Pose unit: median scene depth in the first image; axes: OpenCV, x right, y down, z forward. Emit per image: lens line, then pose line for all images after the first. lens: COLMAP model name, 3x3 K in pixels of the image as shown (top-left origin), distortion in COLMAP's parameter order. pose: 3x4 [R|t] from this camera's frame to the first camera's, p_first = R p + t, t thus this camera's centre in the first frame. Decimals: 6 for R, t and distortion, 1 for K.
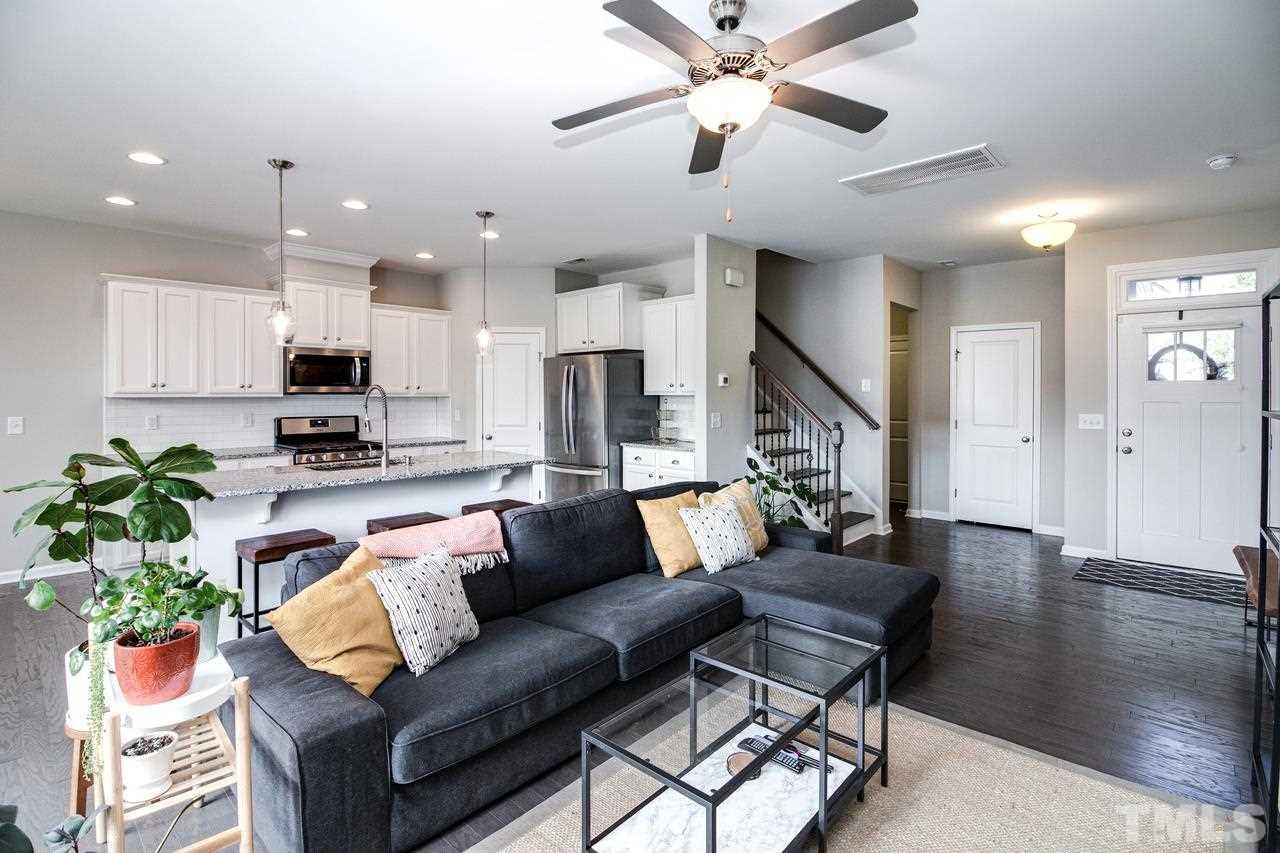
lens RADIAL K [[596.2, 0, 647.2], [0, 596.2, 394.2], [0, 0, 1]] dist [-0.006867, -0.000411]
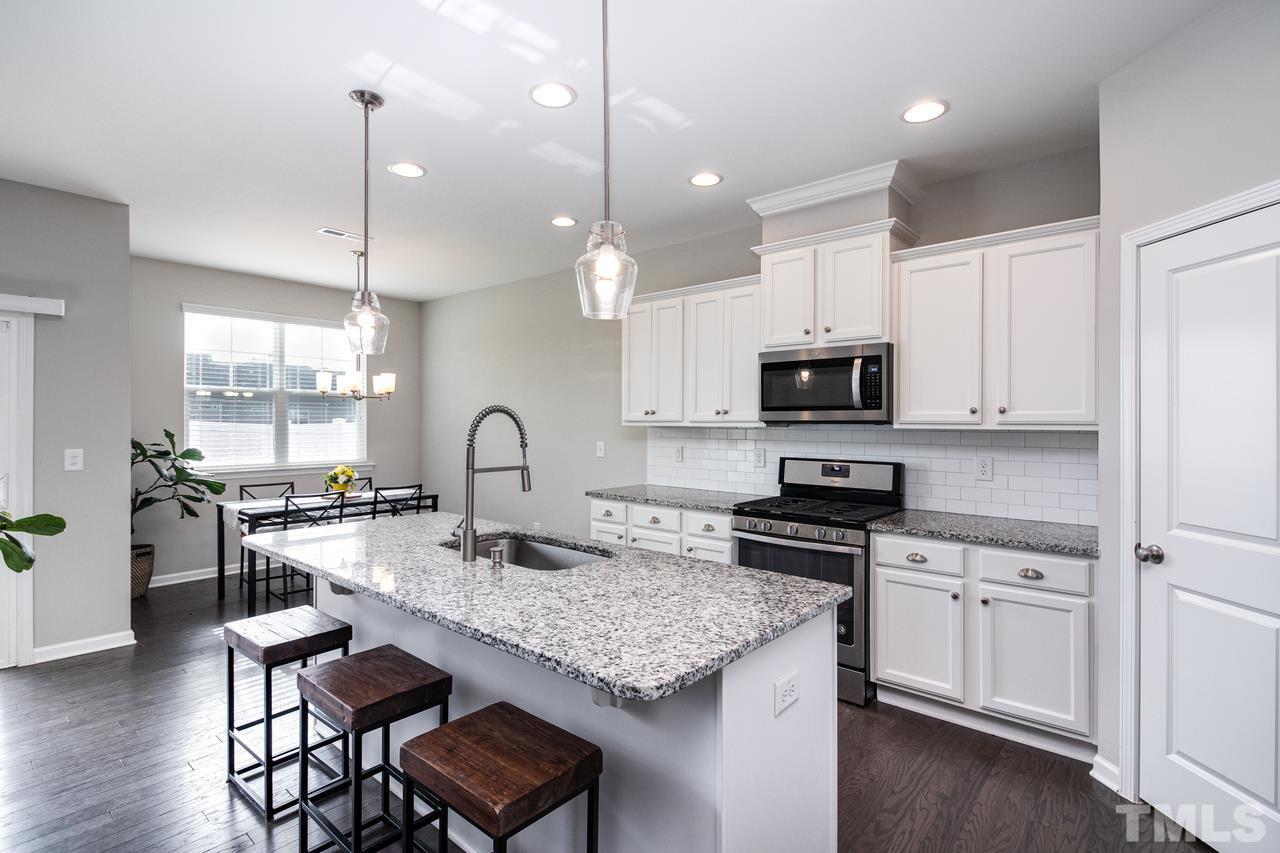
lens RADIAL K [[580.2, 0, 671.9], [0, 580.2, 426.6], [0, 0, 1]] dist [-0.015758, -0.000124]
pose [[0.040181, 0.009160, -0.999150, 0.048208], [-0.003418, 0.999953, 0.009030, -0.001734], [0.999187, 0.003052, 0.040211, 0.852416]]
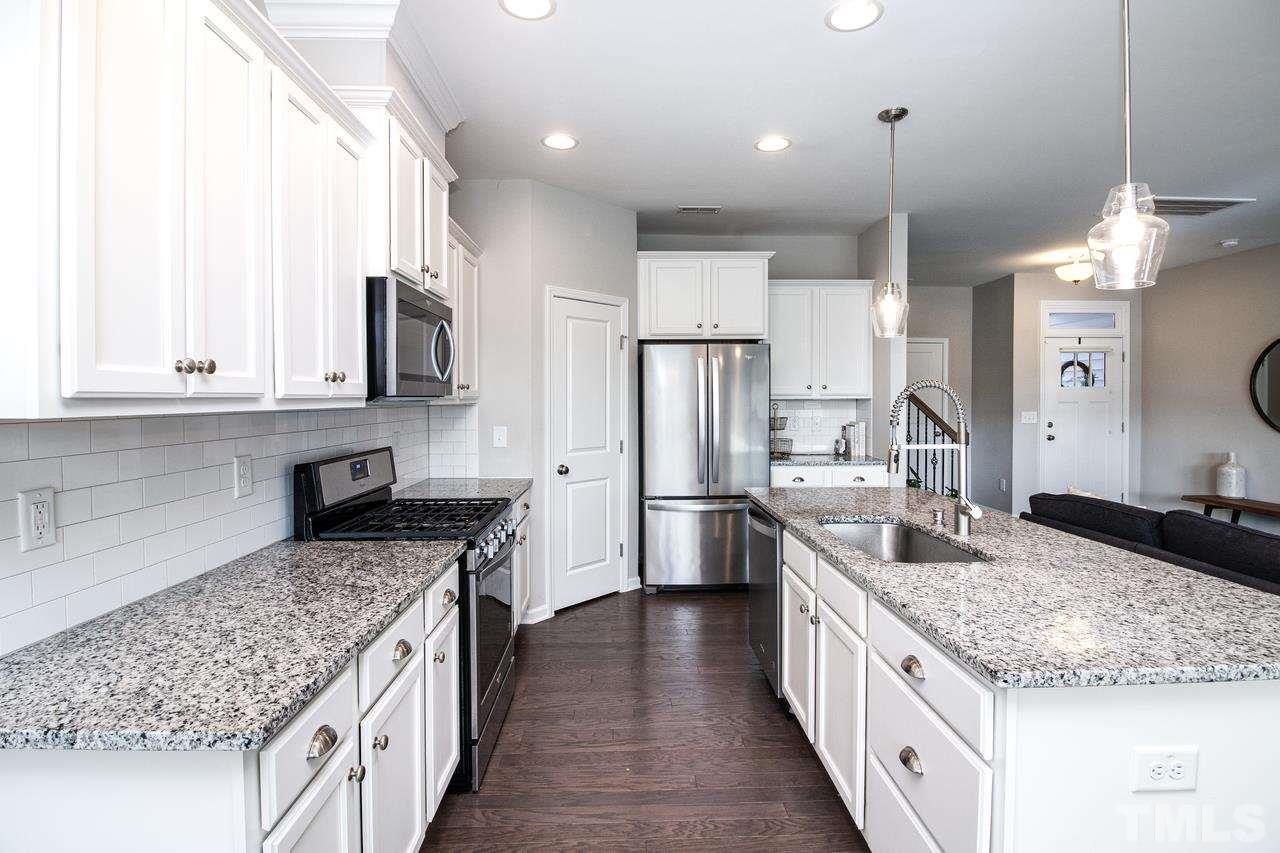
lens RADIAL K [[611.8, 0, 644.7], [0, 611.8, 398.1], [0, 0, 1]] dist [0.000703, -0.012884]
pose [[0.715952, -0.003493, 0.698141, -0.753509], [0.005352, 0.999986, -0.000486, -0.000273], [-0.698129, 0.004084, 0.715960, 0.588003]]
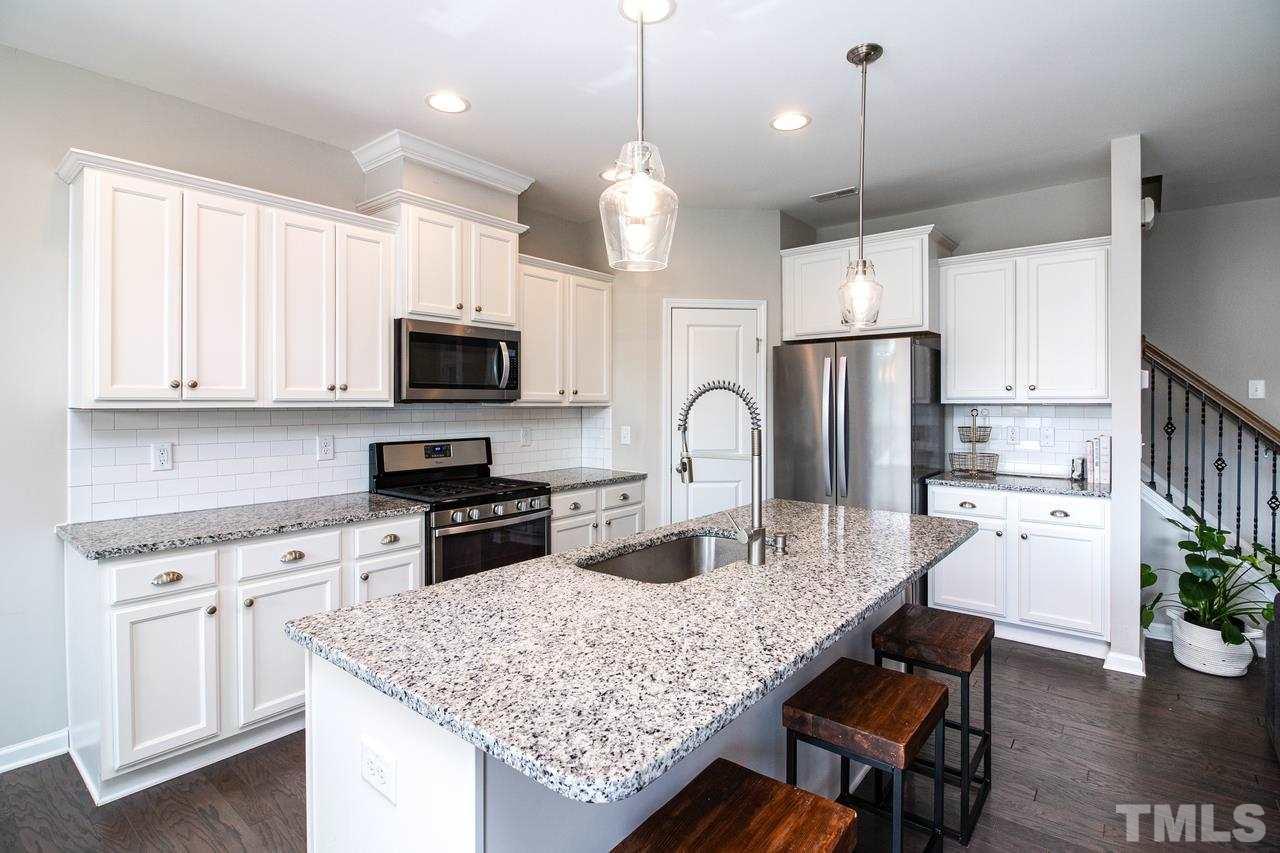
lens RADIAL K [[627.0, 0, 671.8], [0, 627.0, 398.8], [0, 0, 1]] dist [0.000708, -0.012288]
pose [[0.997459, -0.000787, 0.071236, -0.383710], [0.001367, 0.999966, -0.008089, 0.001664], [-0.071227, 0.008166, 0.997427, 0.379909]]
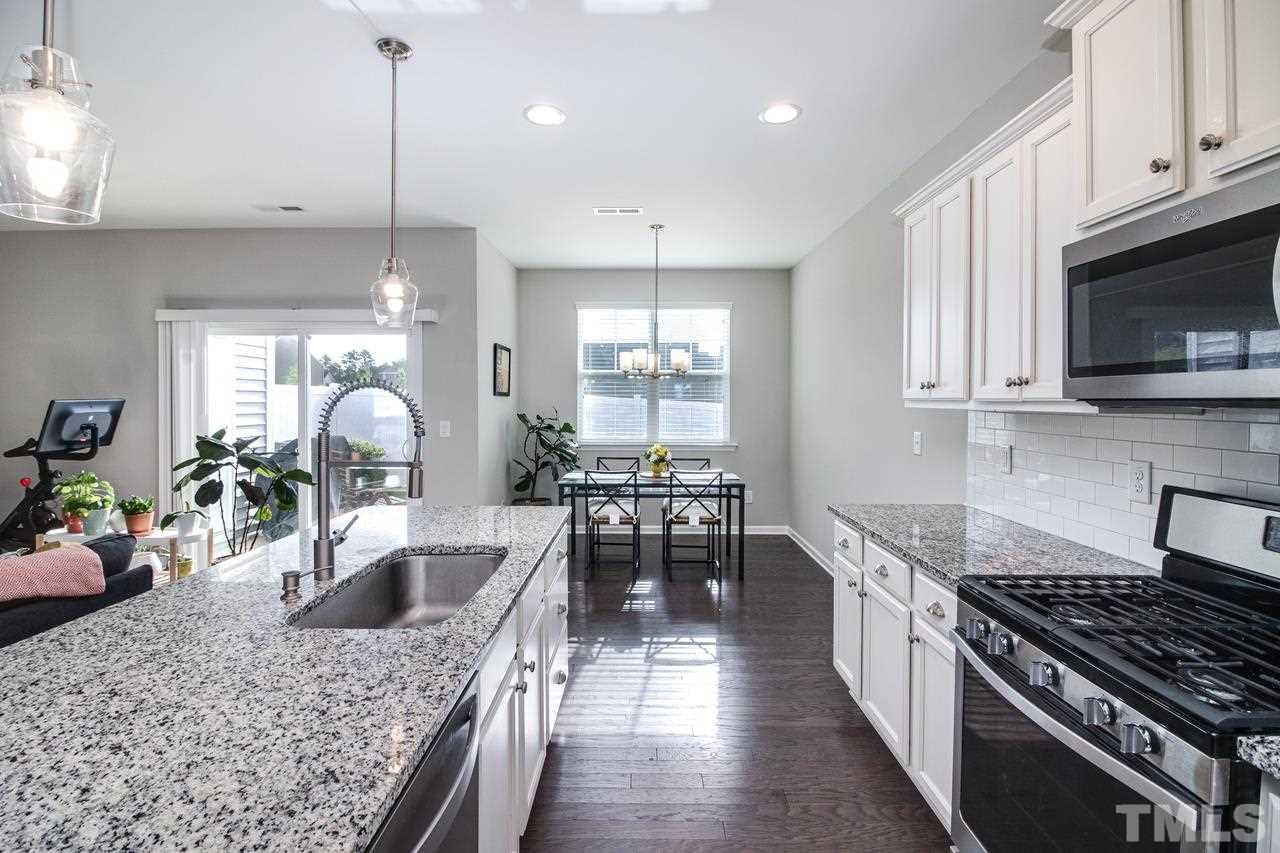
lens RADIAL K [[602.3, 0, 636.8], [0, 602.3, 402.9], [0, 0, 1]] dist [-0.000678, -0.000204]
pose [[-0.752666, 0.002218, -0.658399, -0.235370], [-0.003319, 0.999969, 0.007164, -0.002419], [0.658394, 0.007577, -0.752635, 1.059572]]
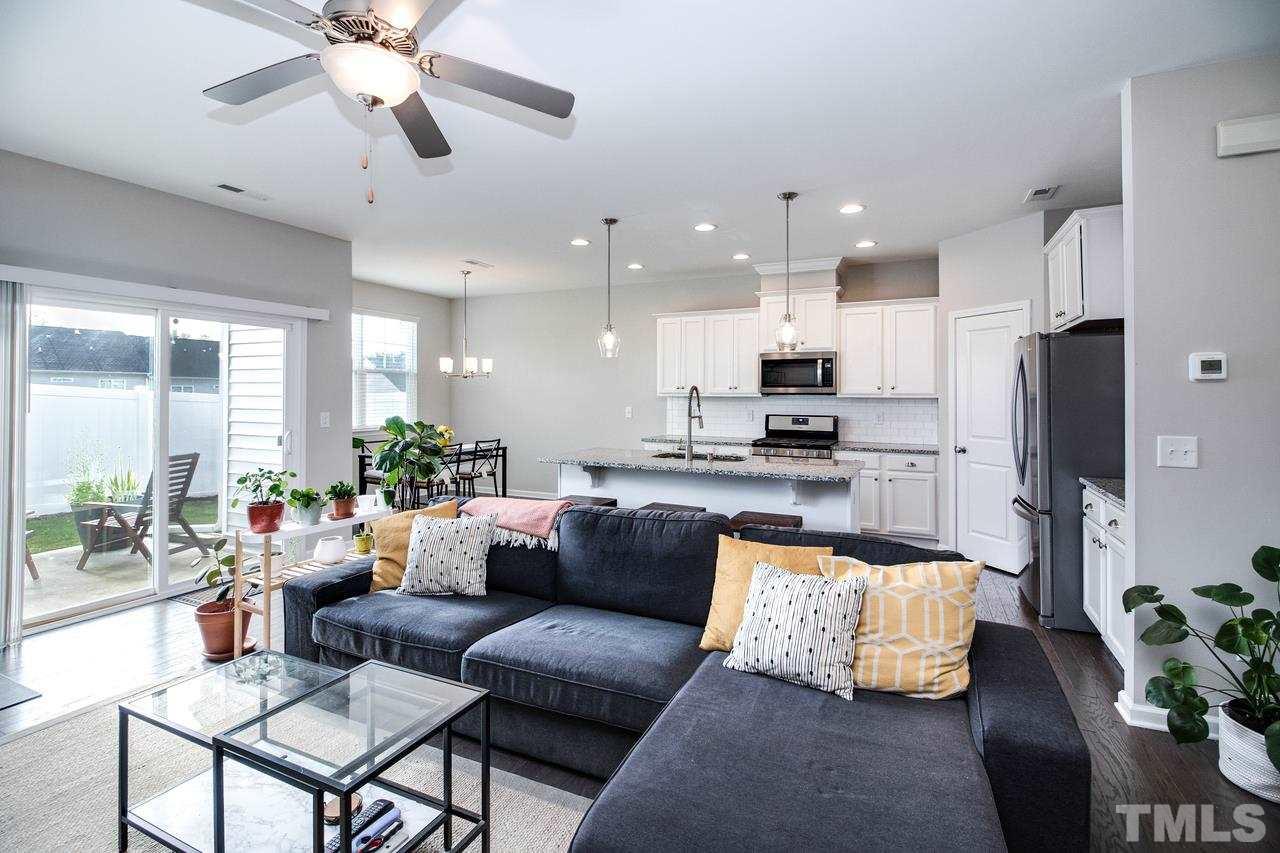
lens RADIAL K [[596.2, 0, 647.2], [0, 596.2, 394.2], [0, 0, 1]] dist [-0.006867, -0.000411]
pose [[0.293889, 0.002113, -0.955837, 0.434566], [-0.003714, 0.999993, 0.001069, -0.000774], [0.955832, 0.003236, 0.293895, 0.435129]]
